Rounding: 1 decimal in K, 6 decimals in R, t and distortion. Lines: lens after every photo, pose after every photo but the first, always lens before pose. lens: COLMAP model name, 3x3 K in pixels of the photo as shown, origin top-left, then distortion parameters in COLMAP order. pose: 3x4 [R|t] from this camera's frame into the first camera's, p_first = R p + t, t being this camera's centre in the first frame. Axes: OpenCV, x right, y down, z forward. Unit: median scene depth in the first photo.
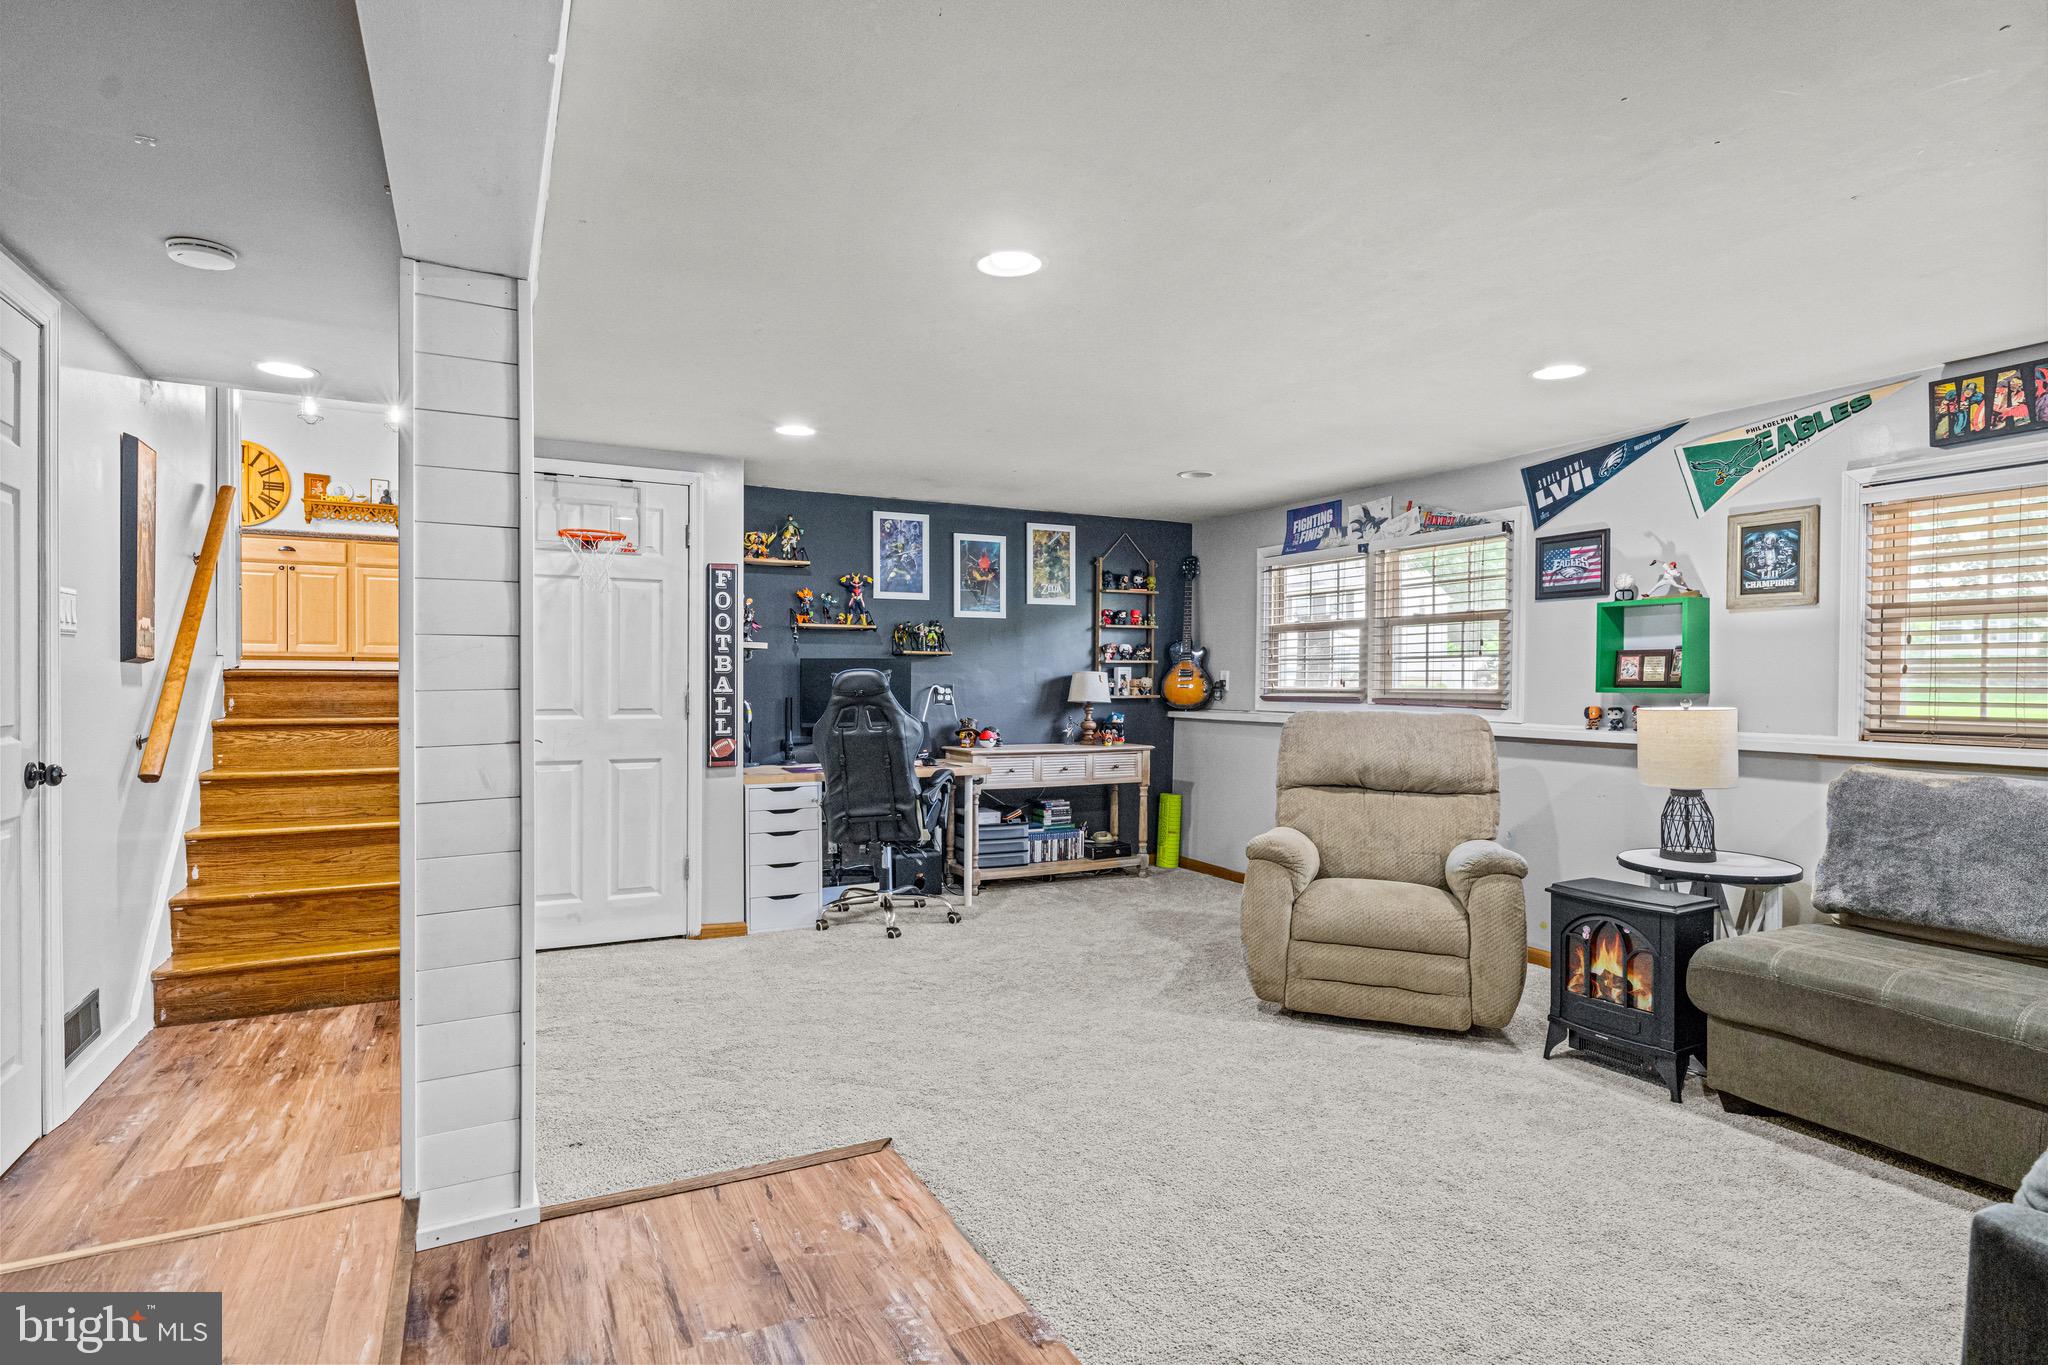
lens RADIAL K [[1102.2, 0, 1024.6], [0, 1102.2, 687.1], [0, 0, 1]] dist [0.006041, -0.002535]
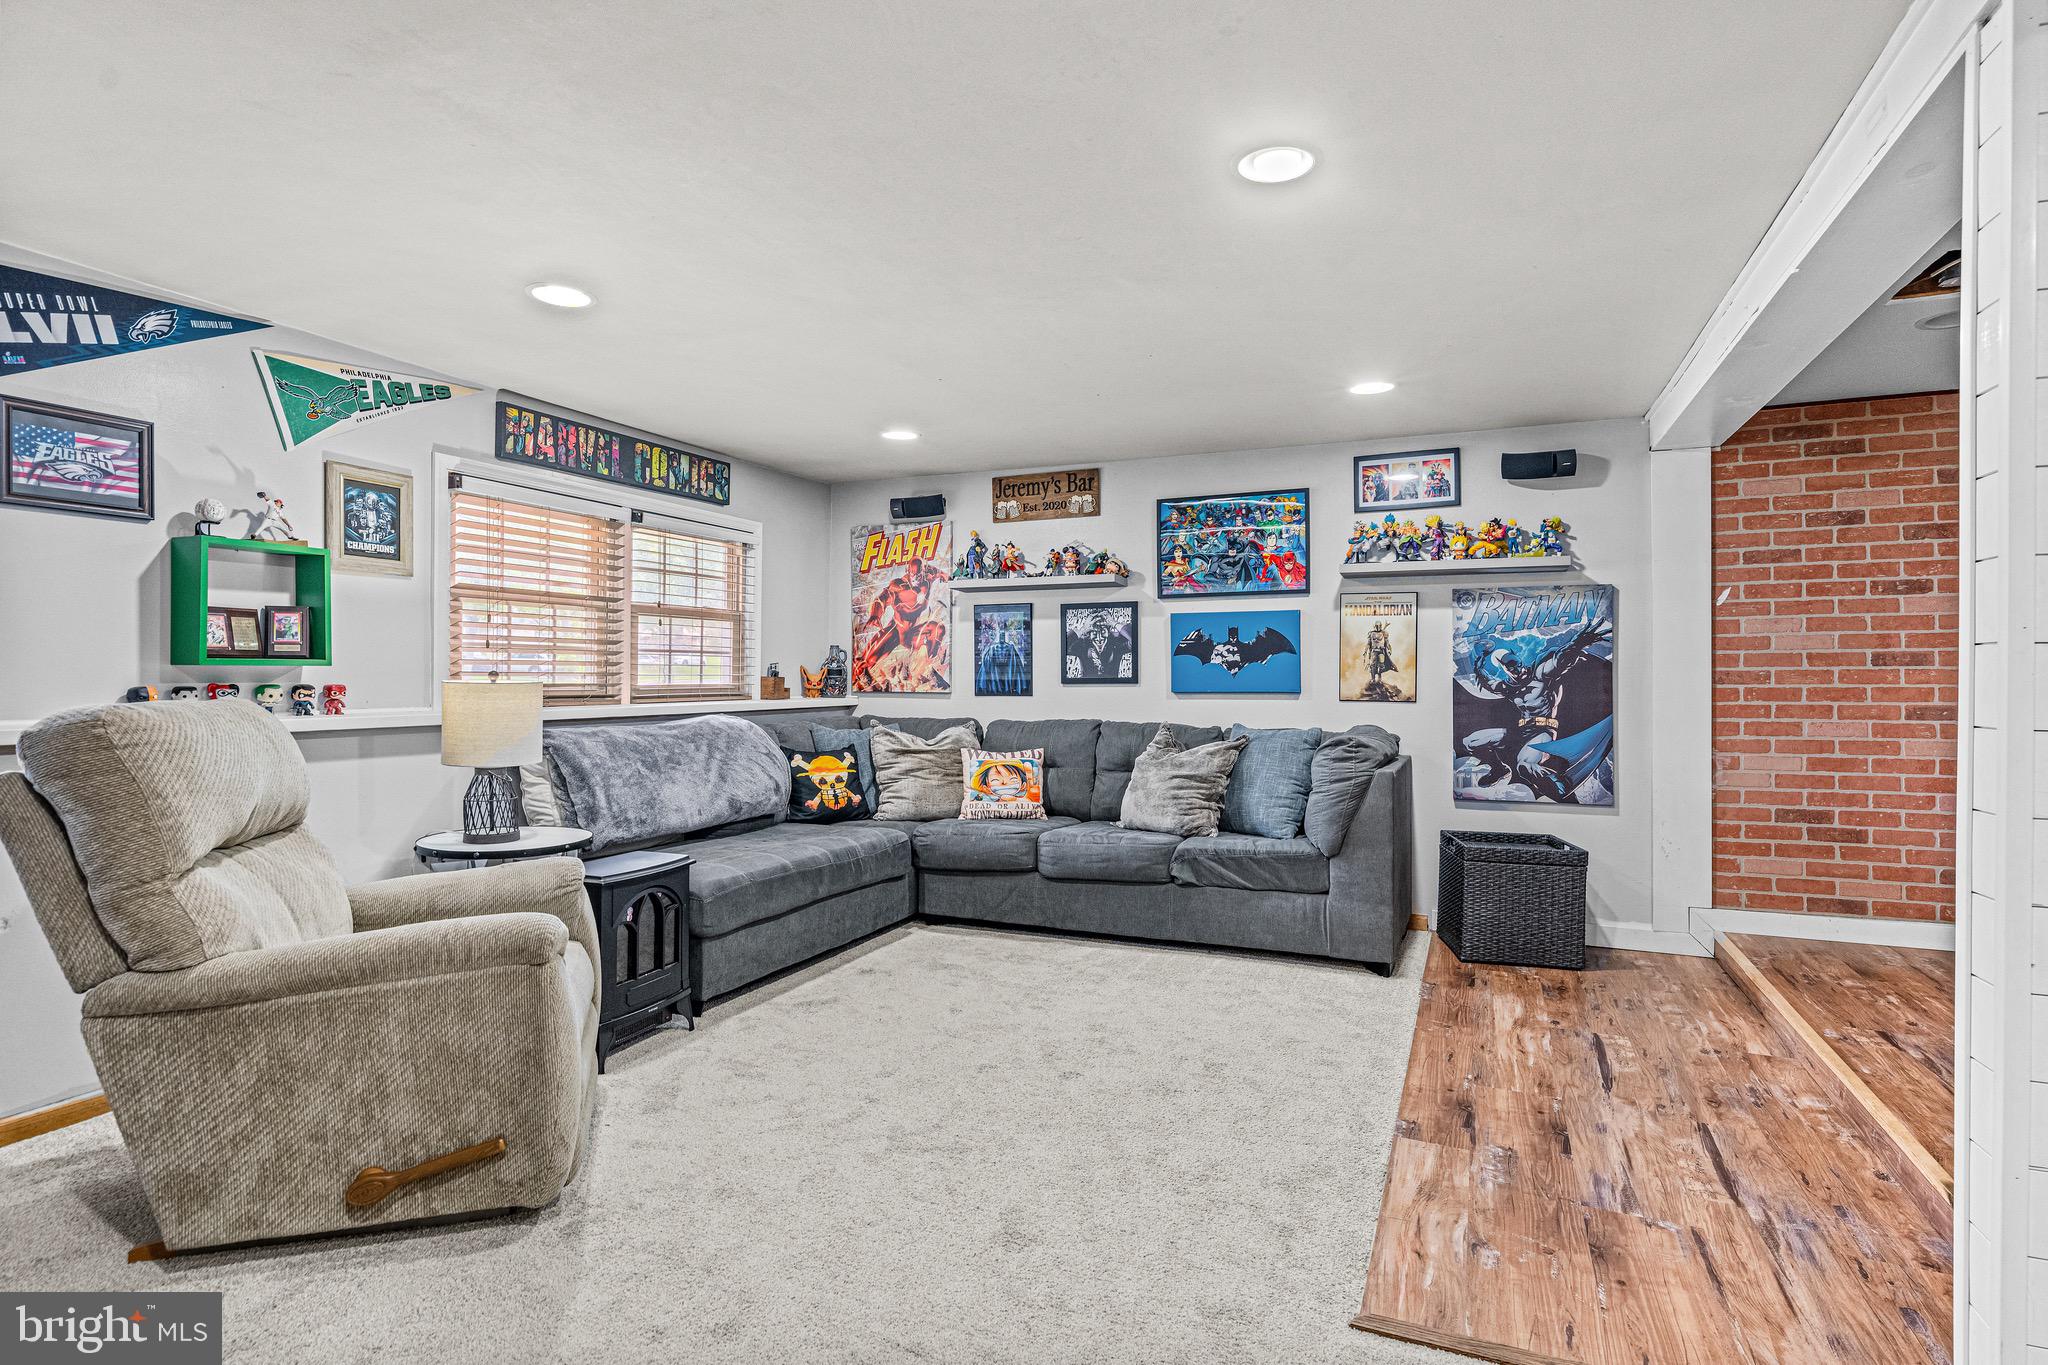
lens RADIAL K [[1049.3, 0, 1022.1], [0, 1049.3, 675.2], [0, 0, 1]] dist [0.004230, -0.001536]
pose [[-0.643596, -0.007156, 0.765332, -0.359510], [-0.000907, 0.999963, 0.008586, 0.005667], [-0.765365, 0.004832, -0.643578, 1.170605]]
